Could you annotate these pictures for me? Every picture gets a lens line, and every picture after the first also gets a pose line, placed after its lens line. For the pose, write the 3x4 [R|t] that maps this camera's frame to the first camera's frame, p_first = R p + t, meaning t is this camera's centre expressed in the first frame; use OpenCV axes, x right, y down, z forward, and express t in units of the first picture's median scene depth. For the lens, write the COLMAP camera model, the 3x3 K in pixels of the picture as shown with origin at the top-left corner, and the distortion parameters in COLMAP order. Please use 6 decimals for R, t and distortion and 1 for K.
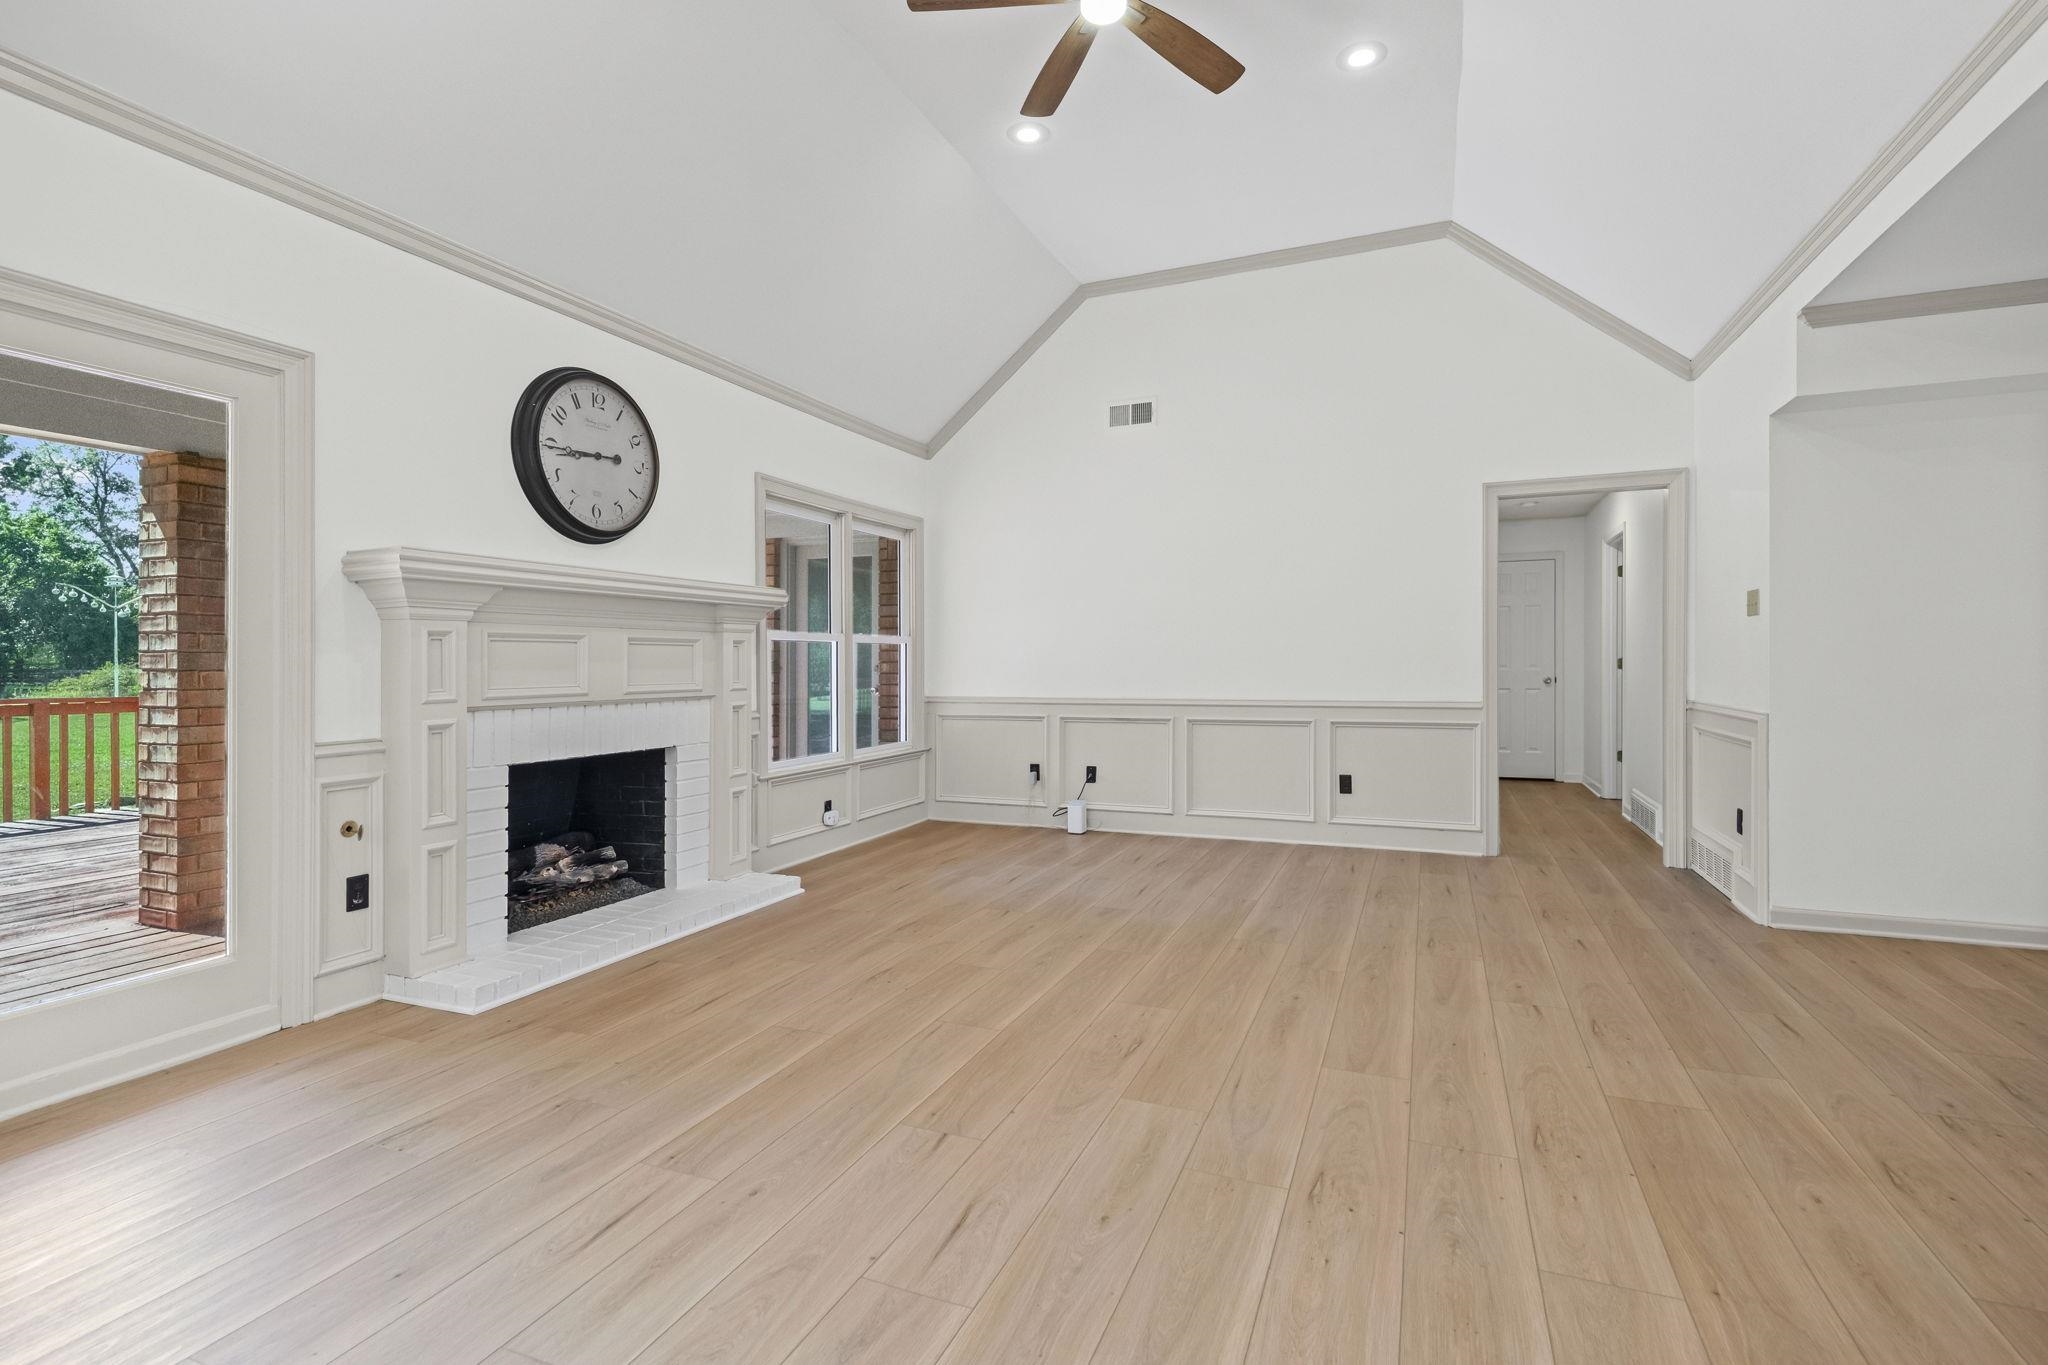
lens RADIAL K [[956.1, 0, 1022.0], [0, 956.1, 671.8], [0, 0, 1]] dist [0.006324, -0.000185]
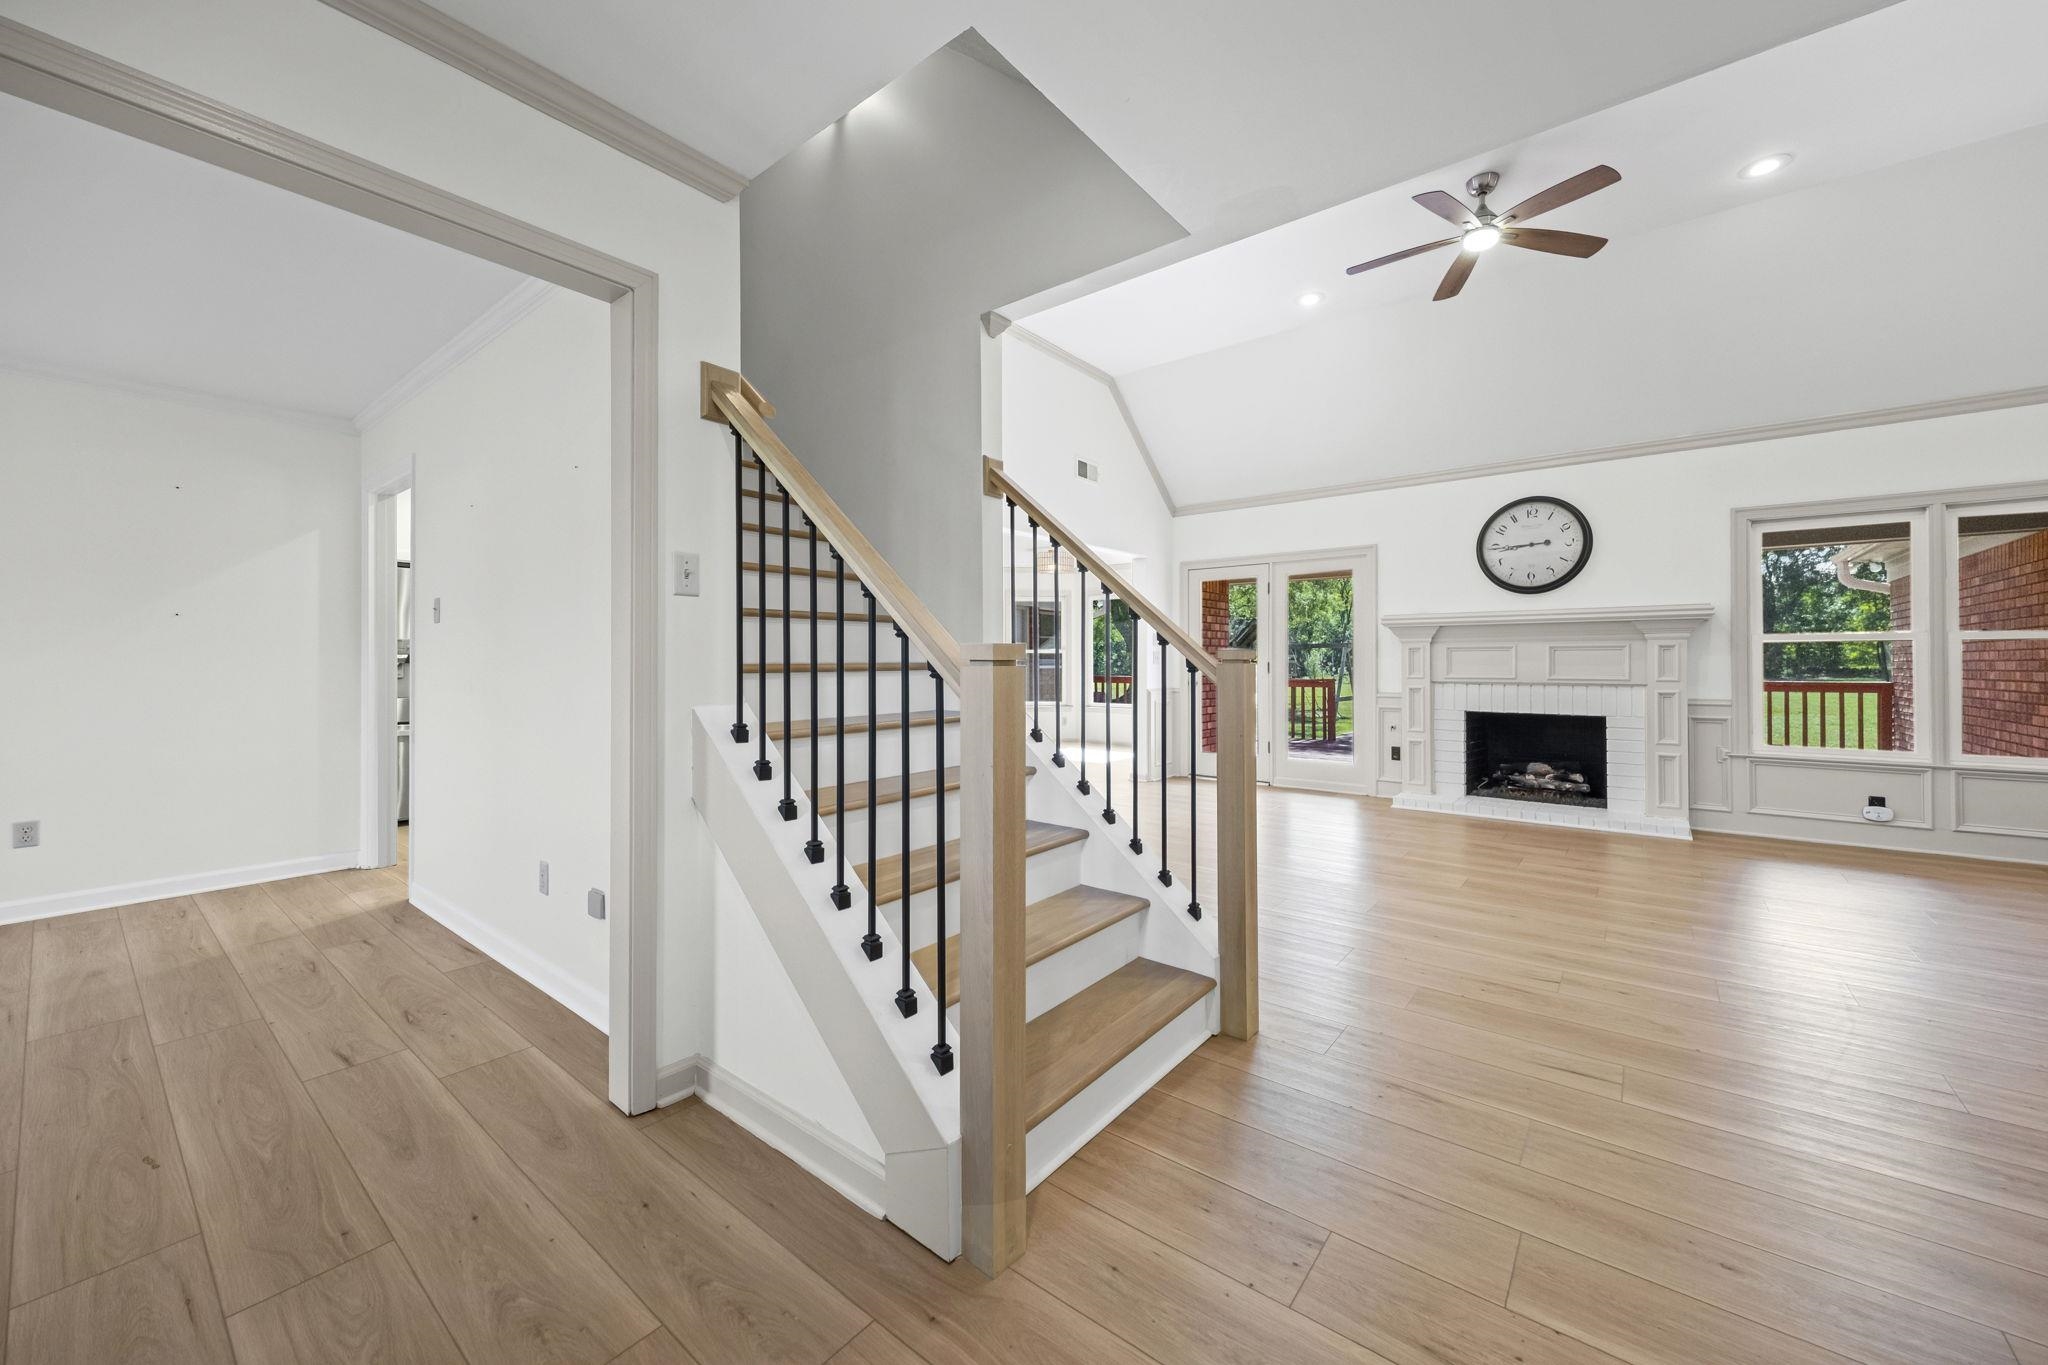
lens RADIAL K [[775.7, 0, 1047.6], [0, 775.7, 654.2], [0, 0, 1]] dist [-0.012895, -0.000521]
pose [[-0.260232, -0.003905, -0.965538, 1.330539], [-0.004359, 0.999986, -0.002870, -0.016447], [0.965536, 0.003462, -0.260246, 0.581299]]
